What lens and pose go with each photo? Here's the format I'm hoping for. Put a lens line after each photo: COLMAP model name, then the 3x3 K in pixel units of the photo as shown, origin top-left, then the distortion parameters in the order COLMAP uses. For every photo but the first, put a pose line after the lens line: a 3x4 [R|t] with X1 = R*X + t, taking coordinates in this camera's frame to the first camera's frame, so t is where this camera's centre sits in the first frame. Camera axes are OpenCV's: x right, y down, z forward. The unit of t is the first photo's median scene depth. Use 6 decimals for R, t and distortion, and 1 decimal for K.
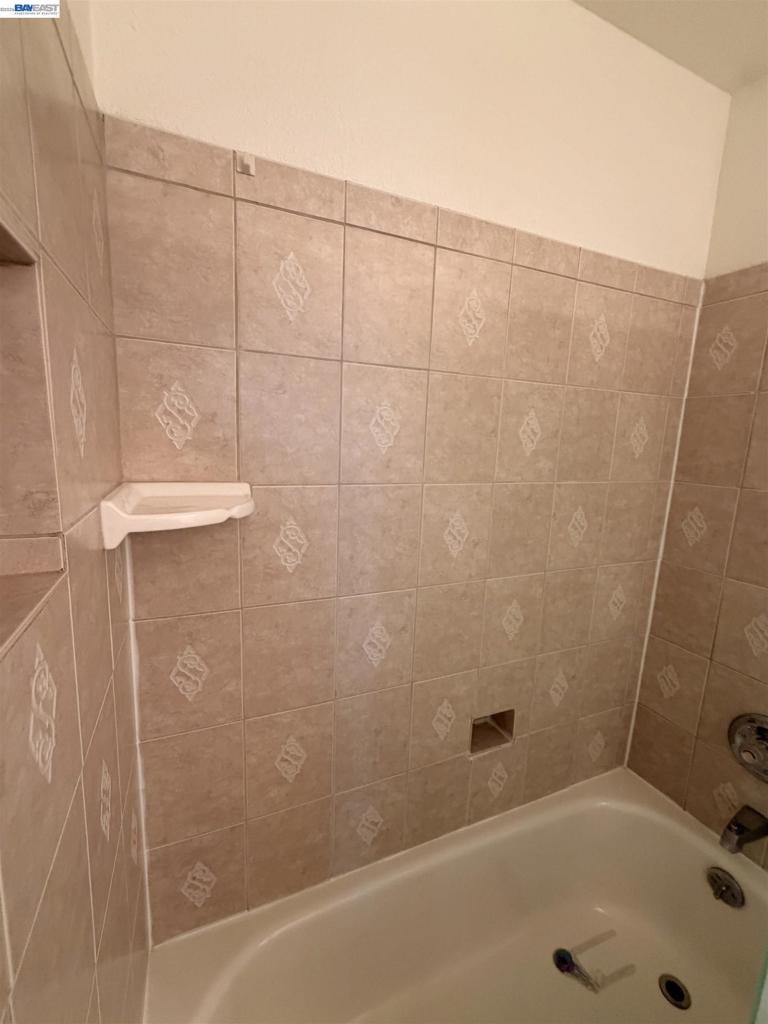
lens RADIAL K [[411.6, 0, 380.8], [0, 411.6, 511.5], [0, 0, 1]] dist [0.001428, 0.000700]
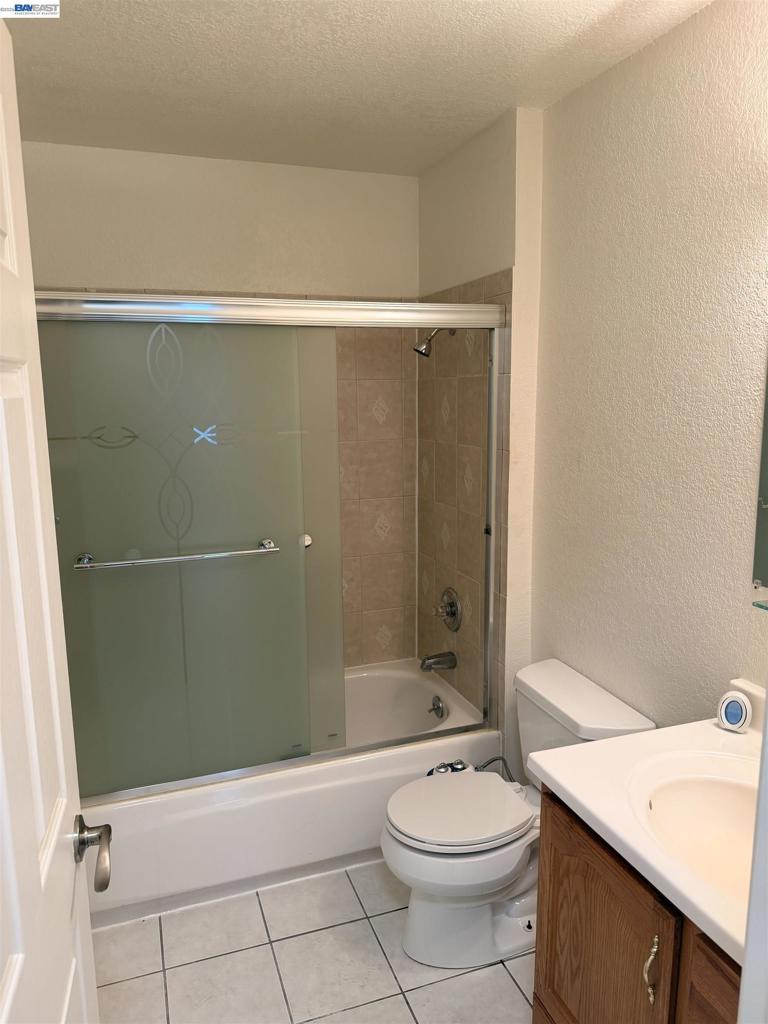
lens RADIAL K [[684.2, 0, 383.0], [0, 684.2, 513.7], [0, 0, 1]] dist [0.003225, -0.009011]
pose [[0.996397, -0.043931, -0.072547, 0.756230], [0.043882, 0.999034, -0.002259, 0.184050], [0.072576, -0.000932, 0.997362, -1.347104]]
